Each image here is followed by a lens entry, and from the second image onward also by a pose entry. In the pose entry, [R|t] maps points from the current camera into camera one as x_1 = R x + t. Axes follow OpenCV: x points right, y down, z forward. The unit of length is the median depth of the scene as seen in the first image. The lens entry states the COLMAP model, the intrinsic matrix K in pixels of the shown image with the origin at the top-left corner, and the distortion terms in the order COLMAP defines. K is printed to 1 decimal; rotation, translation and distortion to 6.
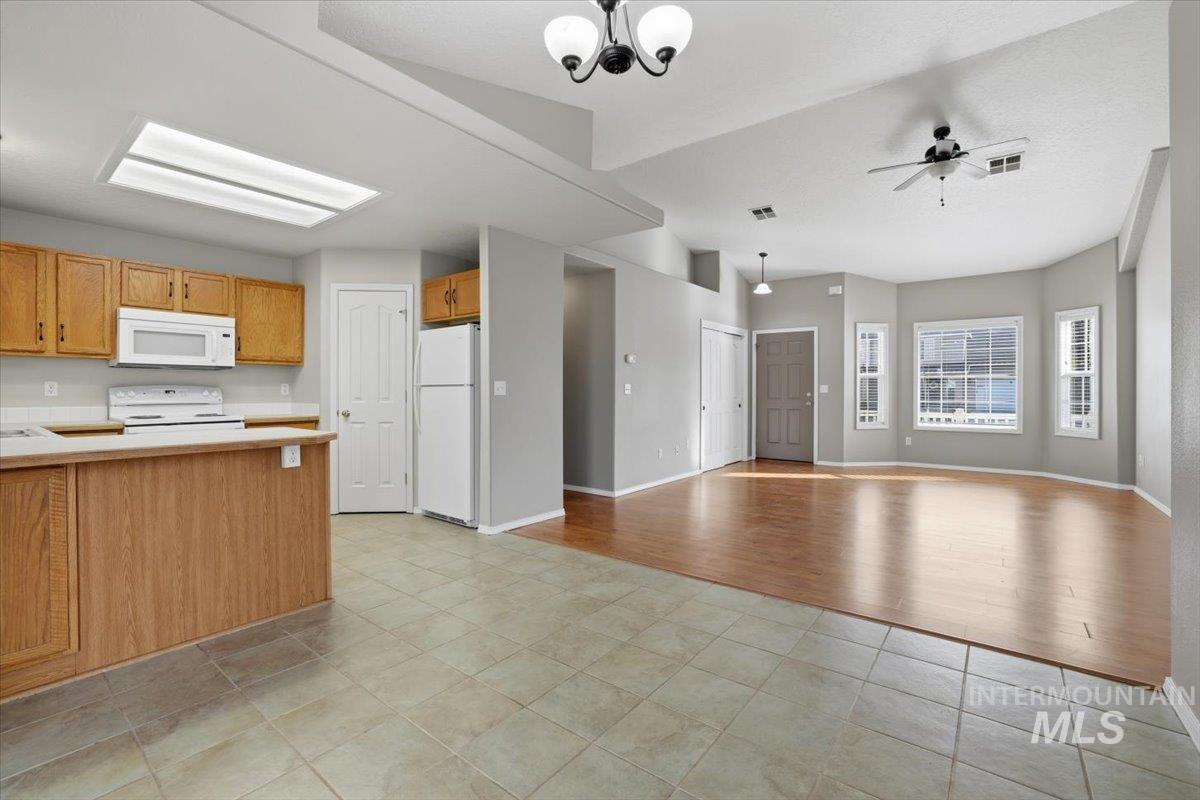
lens RADIAL K [[514.1, 0, 598.4], [0, 514.1, 393.2], [0, 0, 1]] dist [-0.051821, 0.016293]
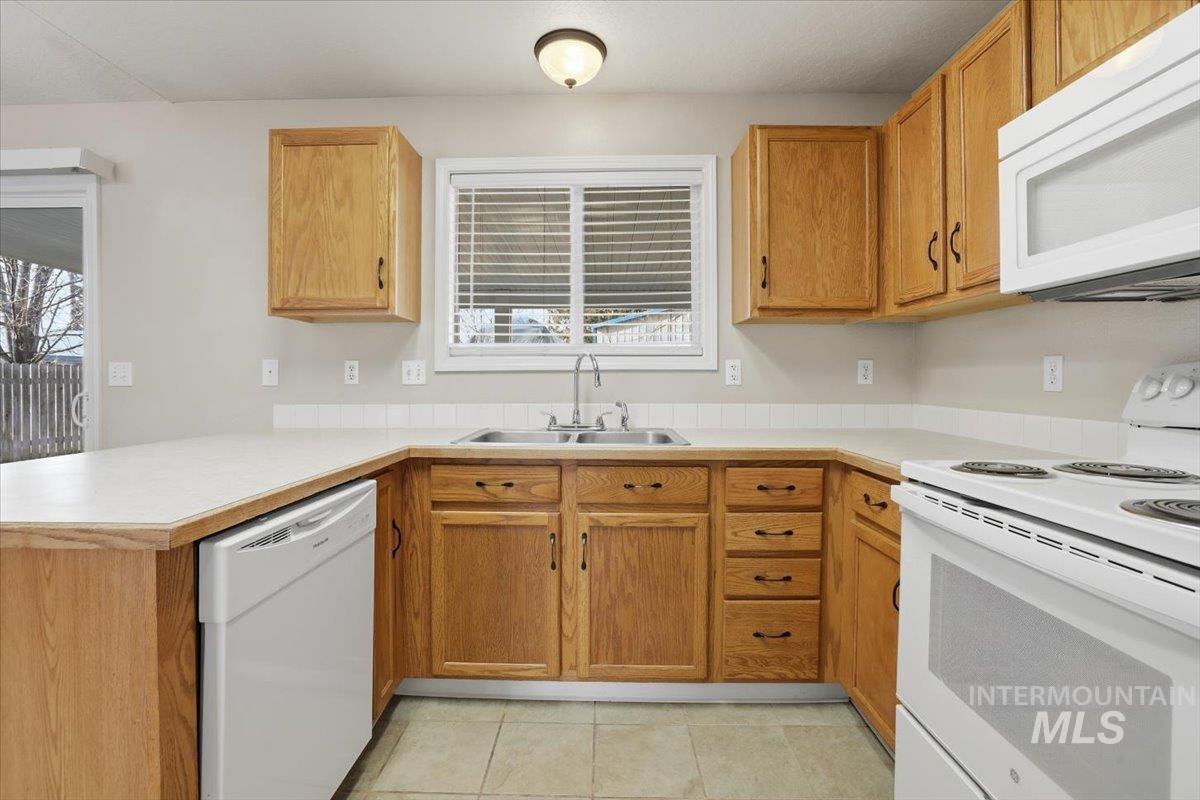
lens RADIAL K [[525.5, 0, 595.7], [0, 525.5, 388.0], [0, 0, 1]] dist [-0.050287, 0.018665]
pose [[-0.796796, 0.008990, -0.604182, -0.502918], [-0.002196, 0.999840, 0.017775, -0.003496], [0.604245, 0.015490, -0.796648, 1.041561]]
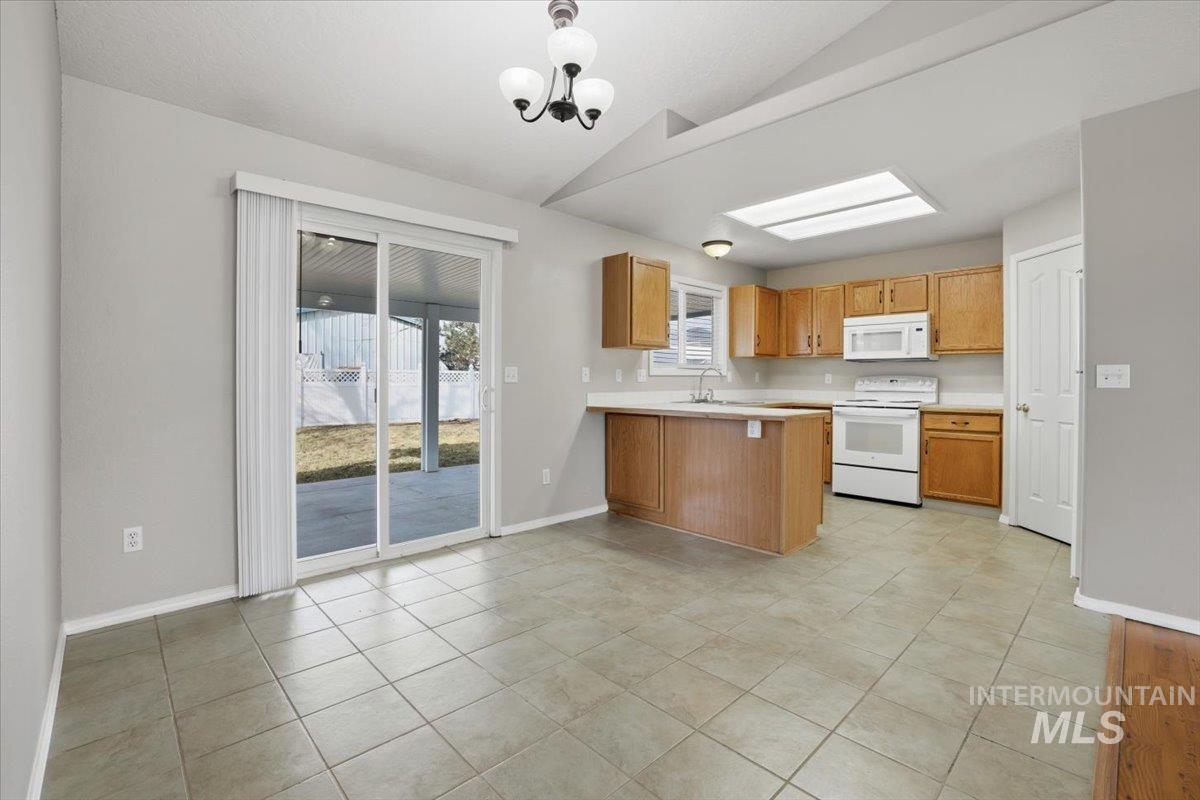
lens RADIAL K [[531.5, 0, 594.6], [0, 531.5, 382.8], [0, 0, 1]] dist [-0.048365, 0.015776]
pose [[-0.147178, 0.004398, -0.989100, 0.519516], [-0.007942, 0.999953, 0.005628, -0.000279], [0.989078, 0.008684, -0.147136, 0.505846]]
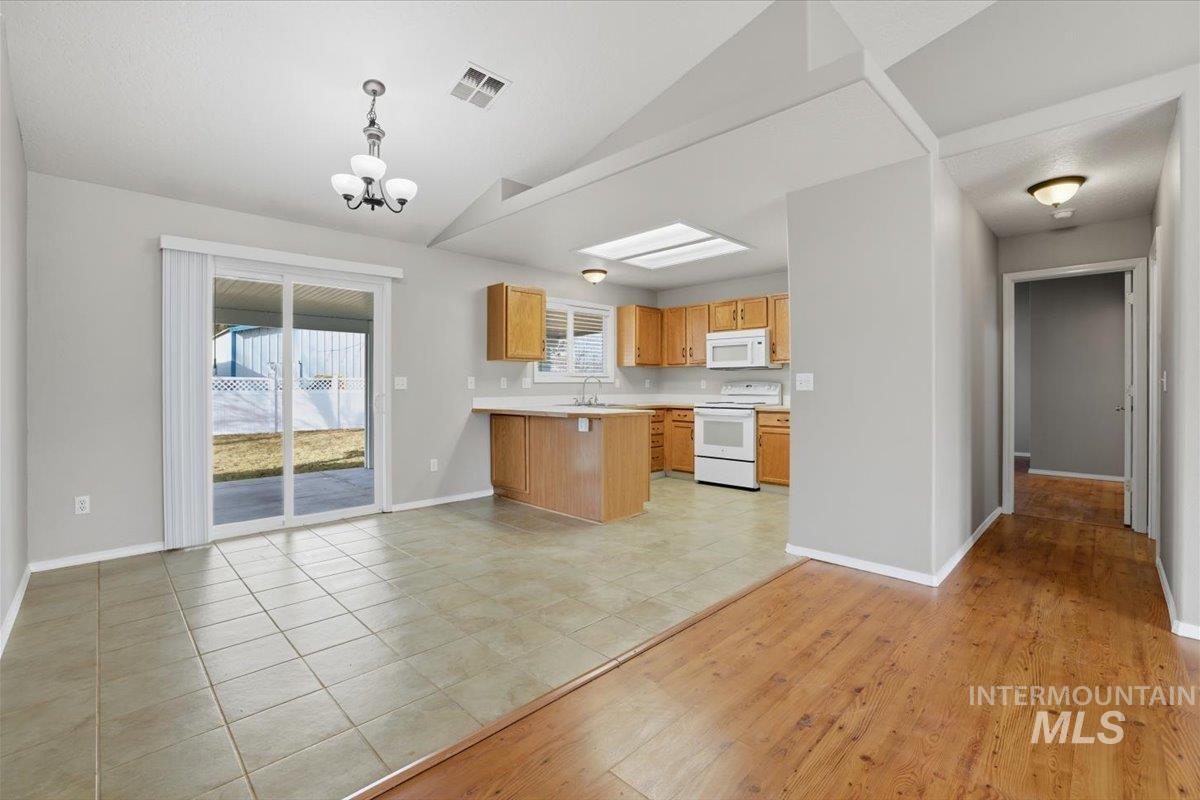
lens RADIAL K [[525.5, 0, 595.7], [0, 525.5, 388.0], [0, 0, 1]] dist [-0.050287, 0.018665]
pose [[-0.128381, 0.003099, -0.991720, 0.708098], [-0.001442, 0.999993, 0.003312, -0.001998], [0.991724, 0.001856, -0.128376, 0.807919]]
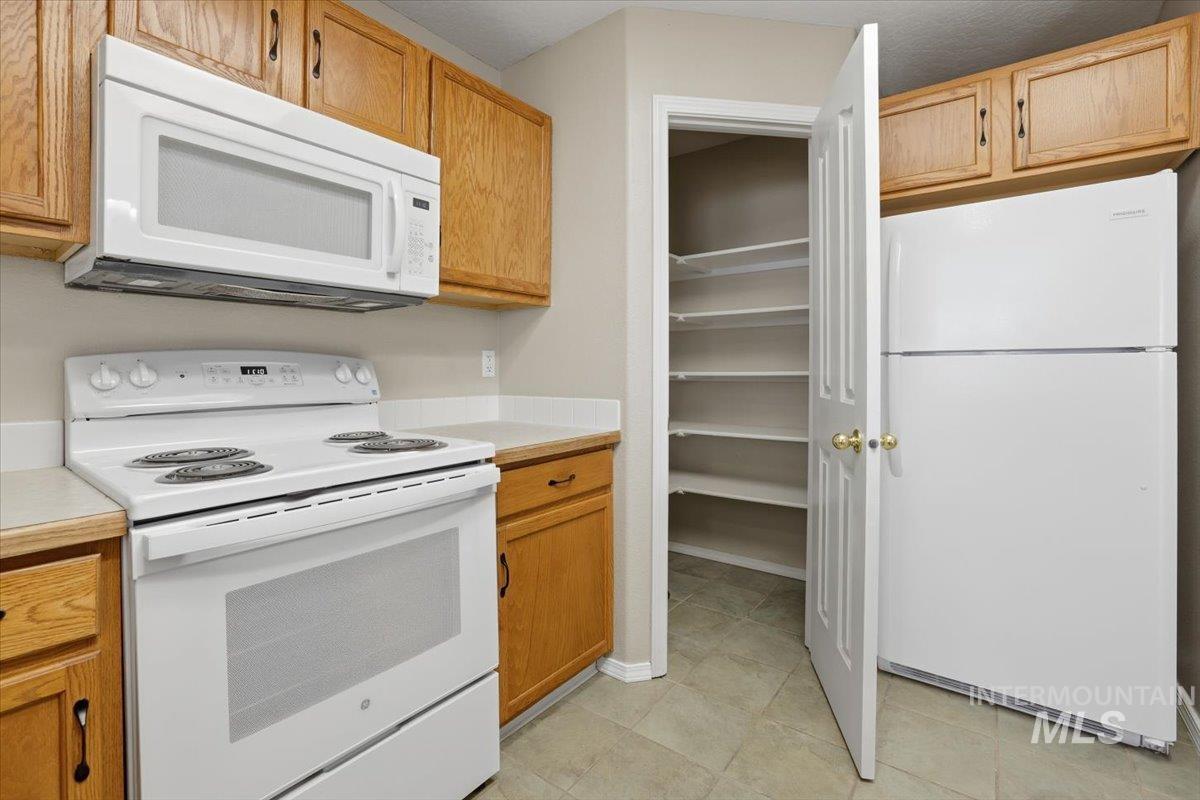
lens RADIAL K [[529.0, 0, 592.3], [0, 529.0, 371.3], [0, 0, 1]] dist [-0.051400, 0.018888]
pose [[0.999950, -0.002208, 0.009797, -0.675997], [0.002206, 0.999998, 0.000176, -0.001885], [-0.009797, -0.000154, 0.999952, 0.692634]]
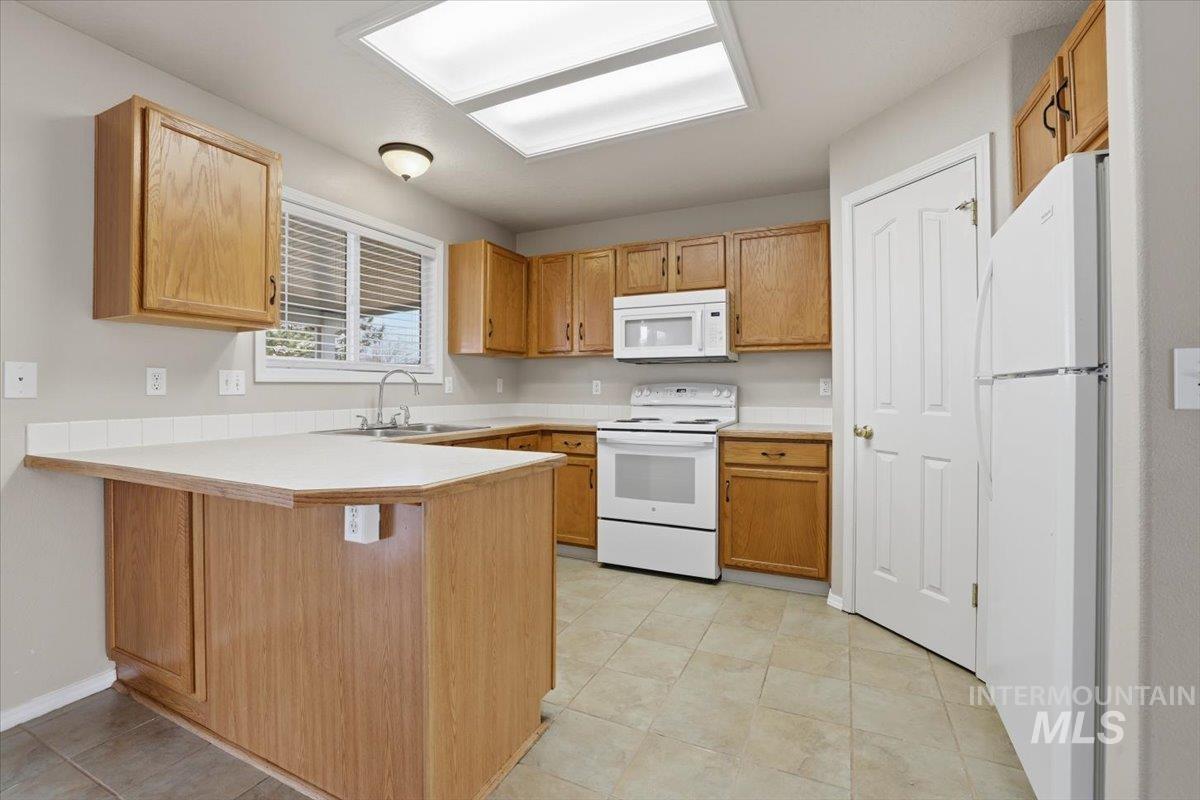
lens RADIAL K [[525.5, 0, 595.7], [0, 525.5, 388.0], [0, 0, 1]] dist [-0.050287, 0.018665]
pose [[0.214428, -0.002574, -0.976736, -0.033764], [-0.004380, 0.999984, -0.003597, -0.003767], [0.976730, 0.005049, 0.214414, 0.714408]]
